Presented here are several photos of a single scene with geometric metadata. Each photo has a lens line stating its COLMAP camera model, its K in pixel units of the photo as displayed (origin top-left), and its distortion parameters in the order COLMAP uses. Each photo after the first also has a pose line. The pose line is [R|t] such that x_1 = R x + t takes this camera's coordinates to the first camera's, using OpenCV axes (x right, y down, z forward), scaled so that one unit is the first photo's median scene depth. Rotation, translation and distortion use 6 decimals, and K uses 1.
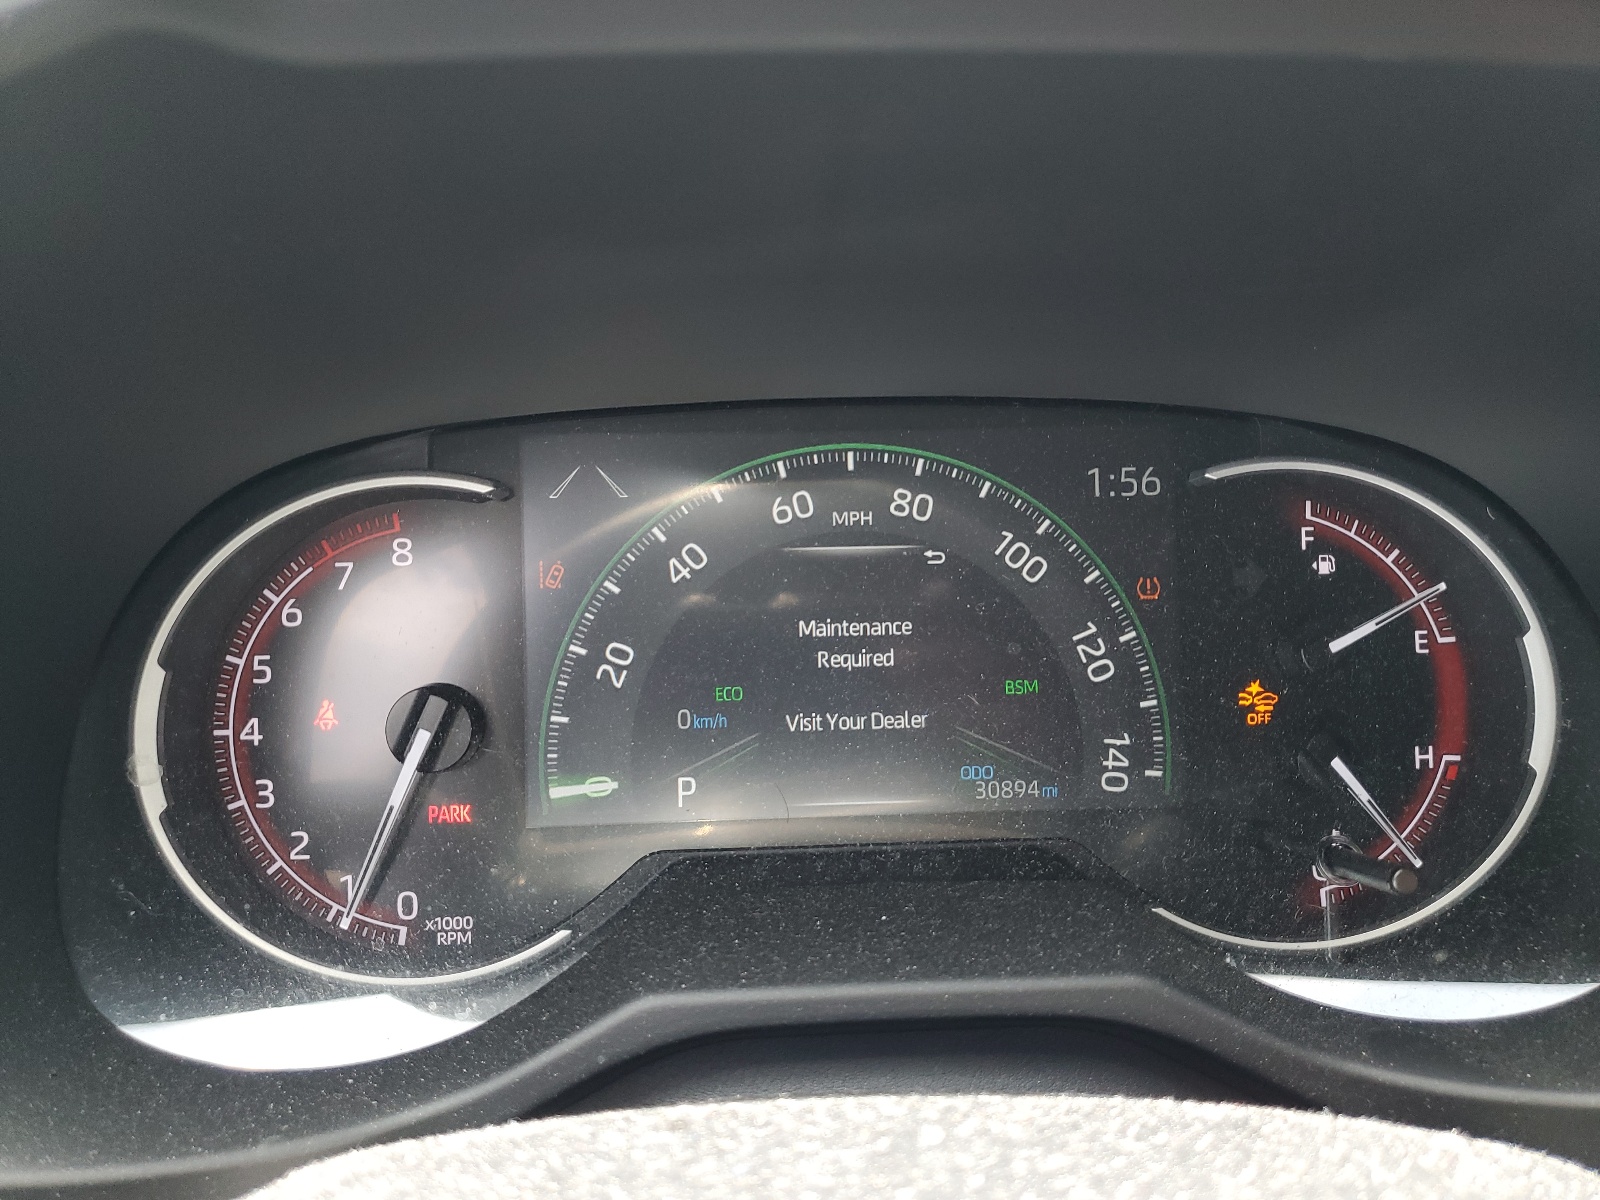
lens RADIAL K [[1234.6, 0, 801.0], [0, 1234.6, 601.9], [0, 0, 1]] dist [-0.017013, -0.004991]
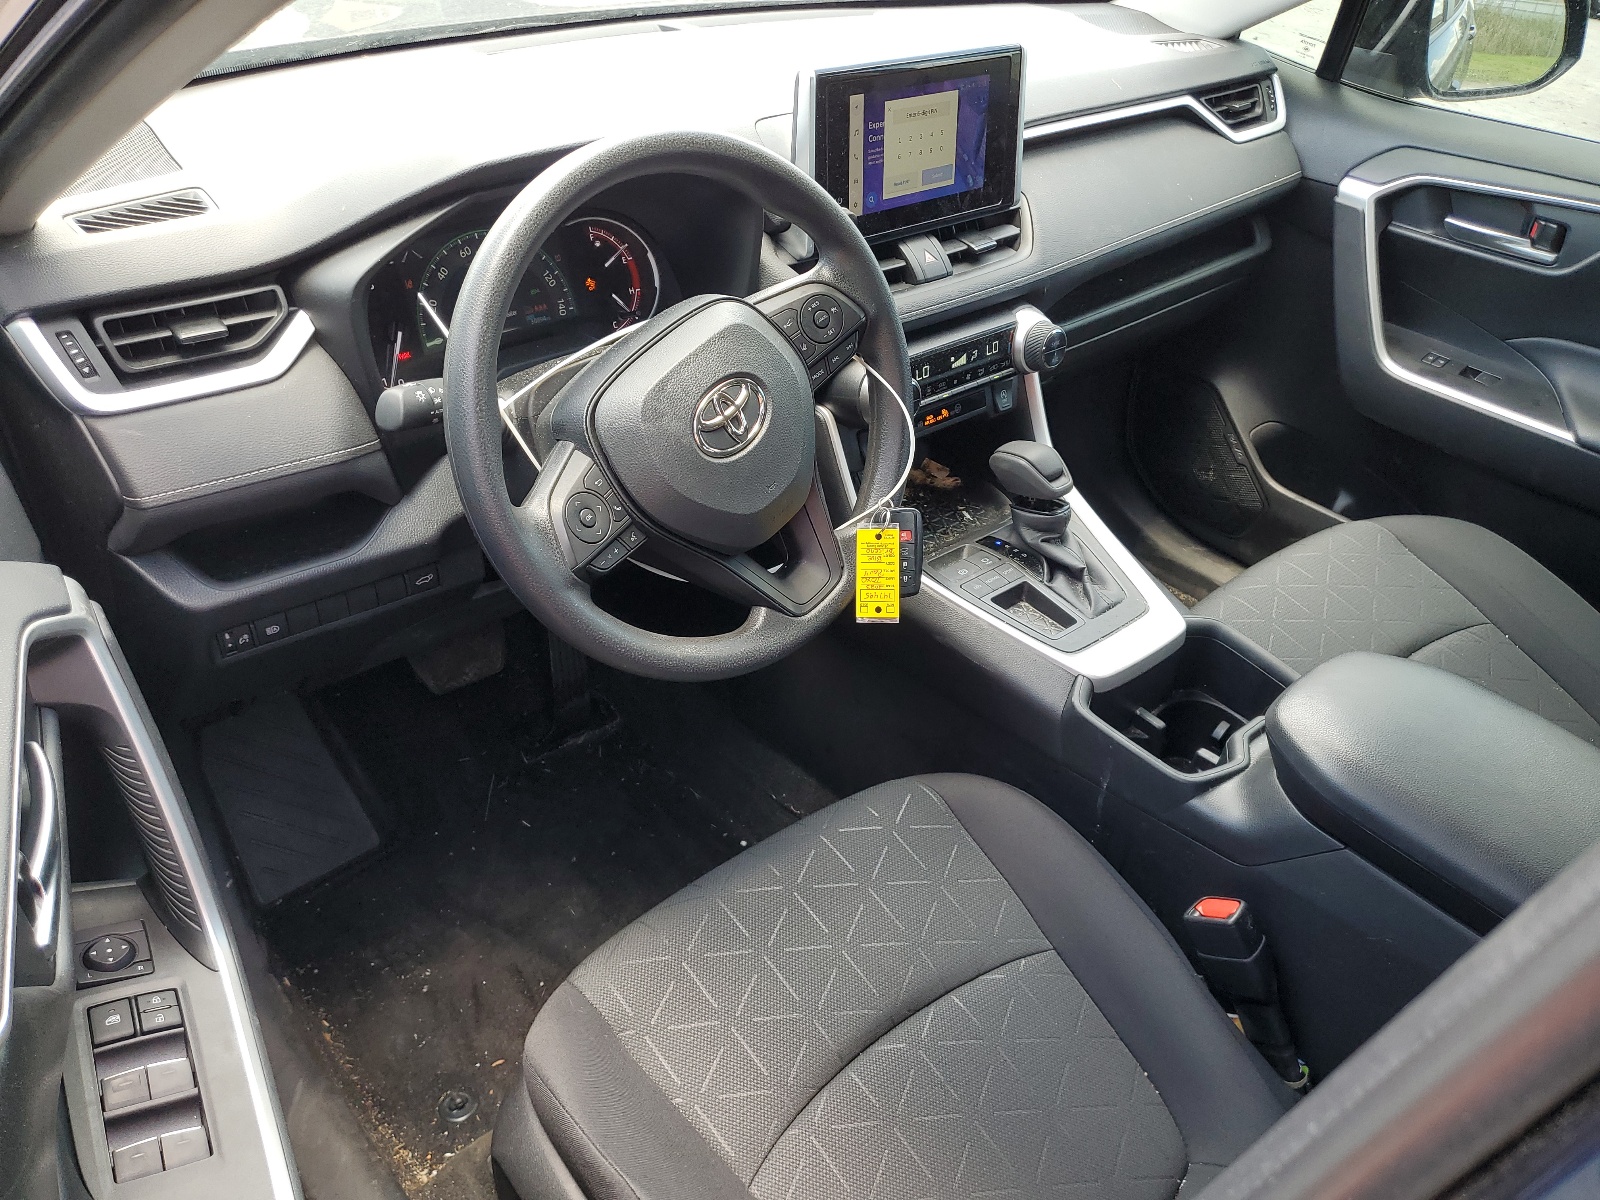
lens RADIAL K [[1234.6, 0, 800.3], [0, 1234.6, 601.6], [0, 0, 1]] dist [-0.017013, -0.004991]
pose [[0.781213, -0.321722, 0.534977, -1.462698], [0.170471, 0.934343, 0.312957, -0.082280], [-0.600538, -0.153287, 0.784766, -2.501070]]
